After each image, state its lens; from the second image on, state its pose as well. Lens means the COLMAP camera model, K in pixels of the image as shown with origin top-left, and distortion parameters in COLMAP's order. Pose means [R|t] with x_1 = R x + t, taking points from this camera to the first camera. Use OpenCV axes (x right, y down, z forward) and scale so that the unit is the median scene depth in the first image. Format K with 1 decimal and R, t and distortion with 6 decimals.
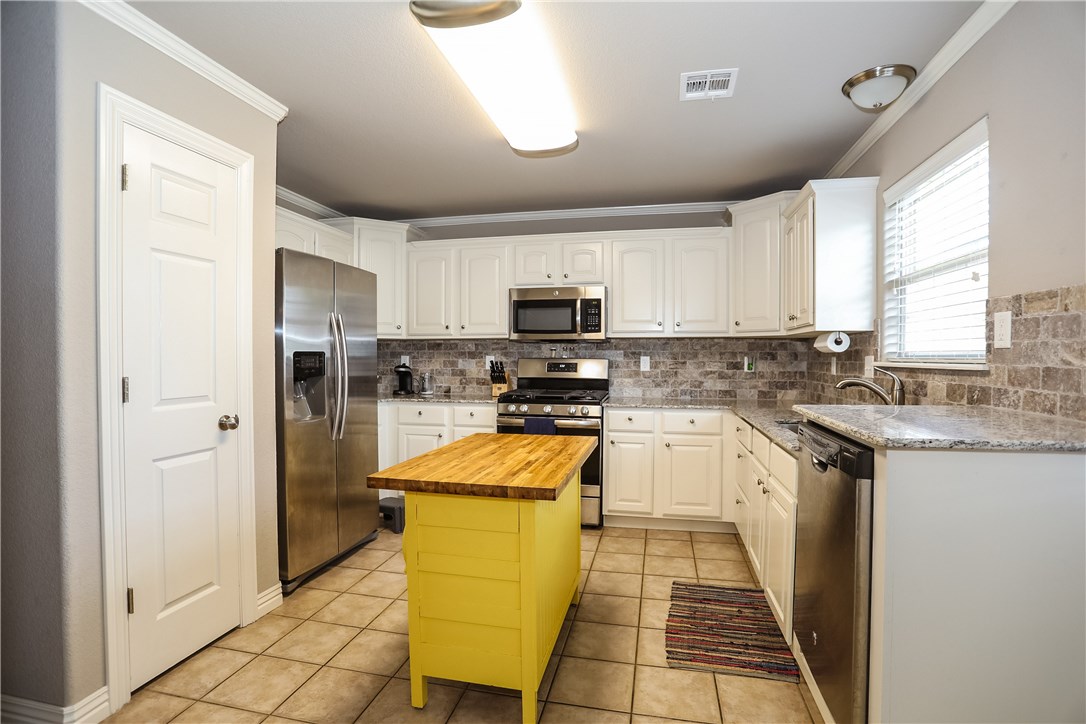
lens RADIAL K [[528.2, 0, 541.2], [0, 528.2, 362.6], [0, 0, 1]] dist [-0.079035, 0.034125]
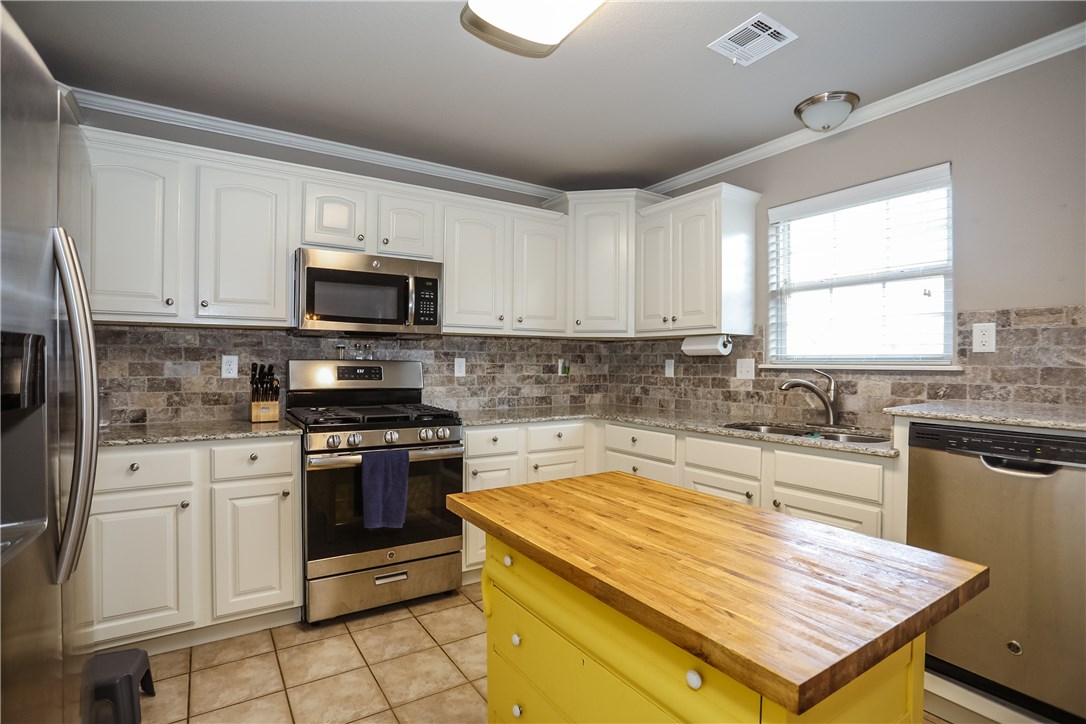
lens RADIAL K [[528.2, 0, 541.2], [0, 528.2, 362.6], [0, 0, 1]] dist [-0.079035, 0.034125]
pose [[0.699876, 0.002156, 0.714261, -0.299092], [0.003337, 0.999975, -0.006288, 0.000232], [-0.714257, 0.006784, 0.699851, 0.372272]]
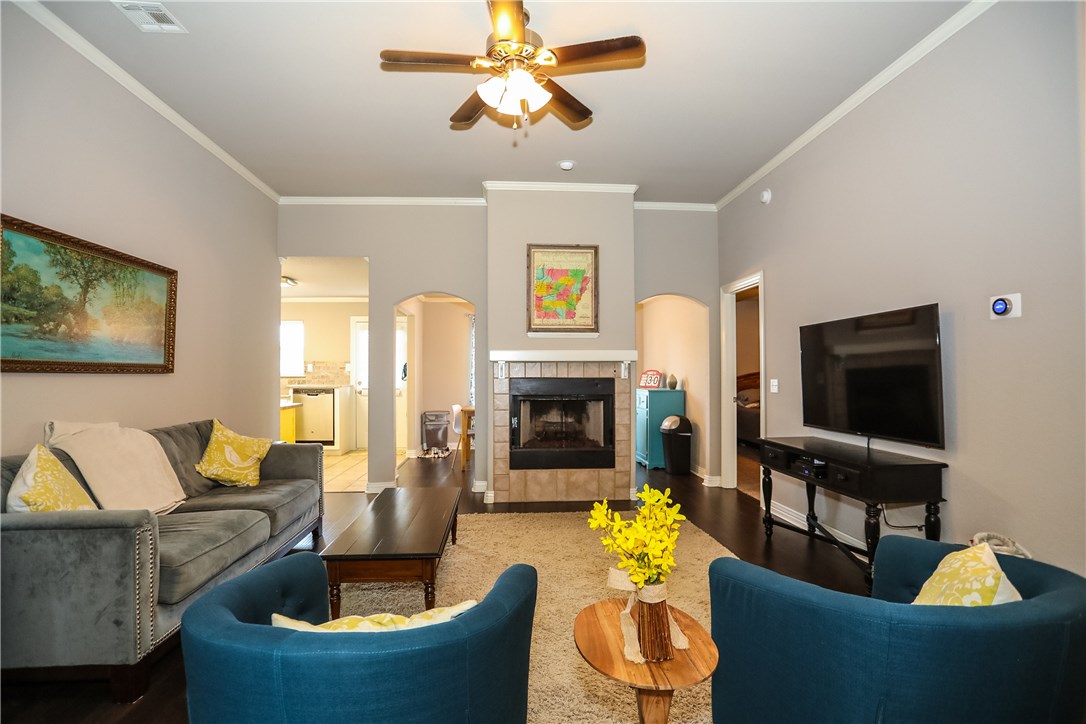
lens RADIAL K [[528.2, 0, 541.2], [0, 528.2, 362.6], [0, 0, 1]] dist [-0.079035, 0.034125]
pose [[-0.292282, 0.018284, 0.956157, -1.854481], [0.014643, 0.999786, -0.014642, -0.003995], [-0.956220, 0.009721, -0.292487, 0.139517]]
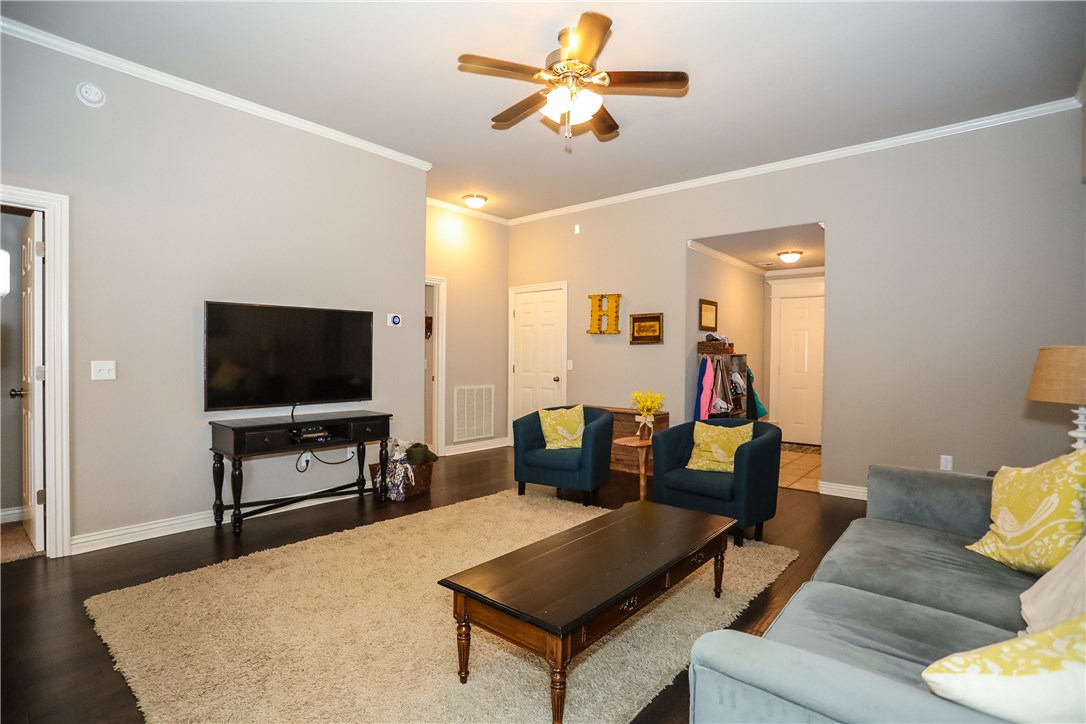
lens RADIAL K [[525.3, 0, 539.0], [0, 525.3, 364.2], [0, 0, 1]] dist [-0.073492, 0.031862]
pose [[-0.472053, 0.006939, -0.881543, -0.571100], [-0.015888, 0.999740, 0.016378, 0.004787], [0.881427, 0.021737, -0.471820, 0.290094]]
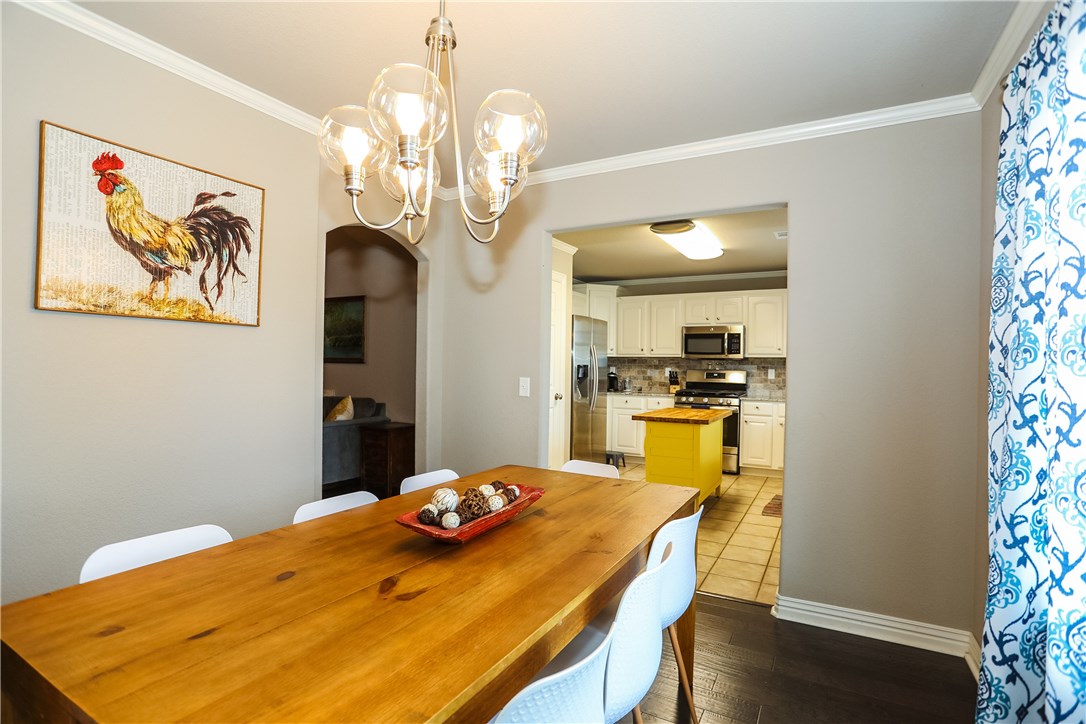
lens RADIAL K [[528.2, 0, 541.2], [0, 528.2, 362.6], [0, 0, 1]] dist [-0.079035, 0.034125]
pose [[0.957454, 0.010117, -0.288410, -0.008101], [-0.015794, 0.999725, -0.017360, 0.005569], [0.288154, 0.021177, 0.957350, -0.676300]]
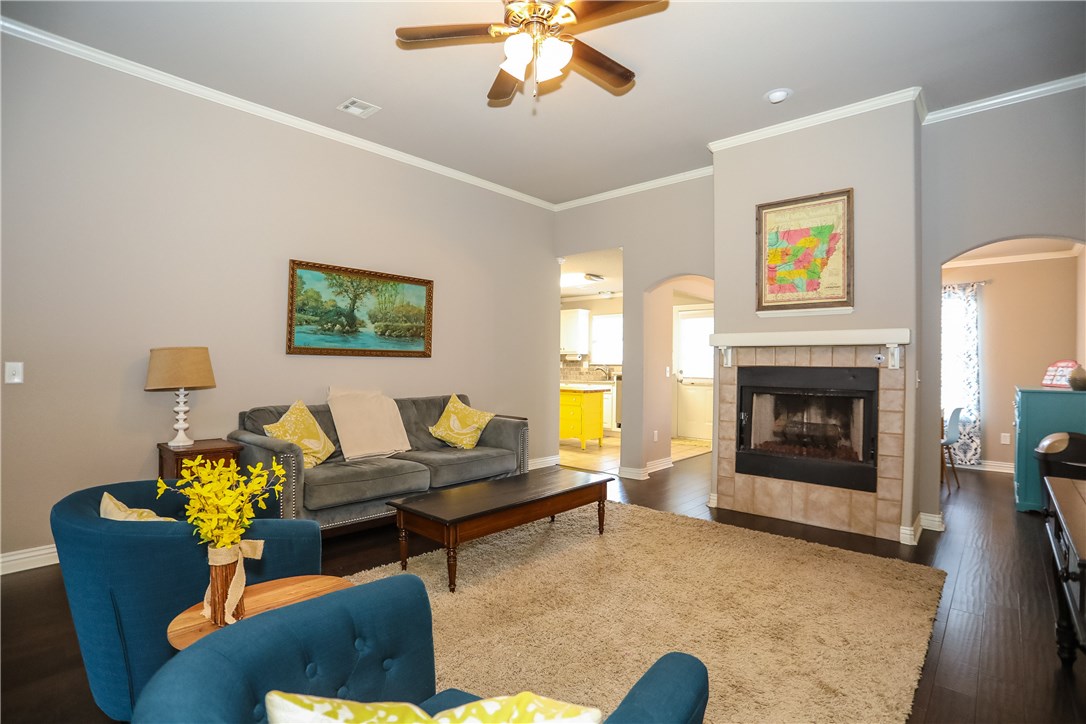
lens RADIAL K [[528.2, 0, 541.2], [0, 528.2, 362.6], [0, 0, 1]] dist [-0.079035, 0.034125]
pose [[0.493303, 0.004846, 0.869844, -1.755895], [0.002715, 0.999971, -0.007111, 0.012270], [-0.869853, 0.005869, 0.493276, -0.325652]]
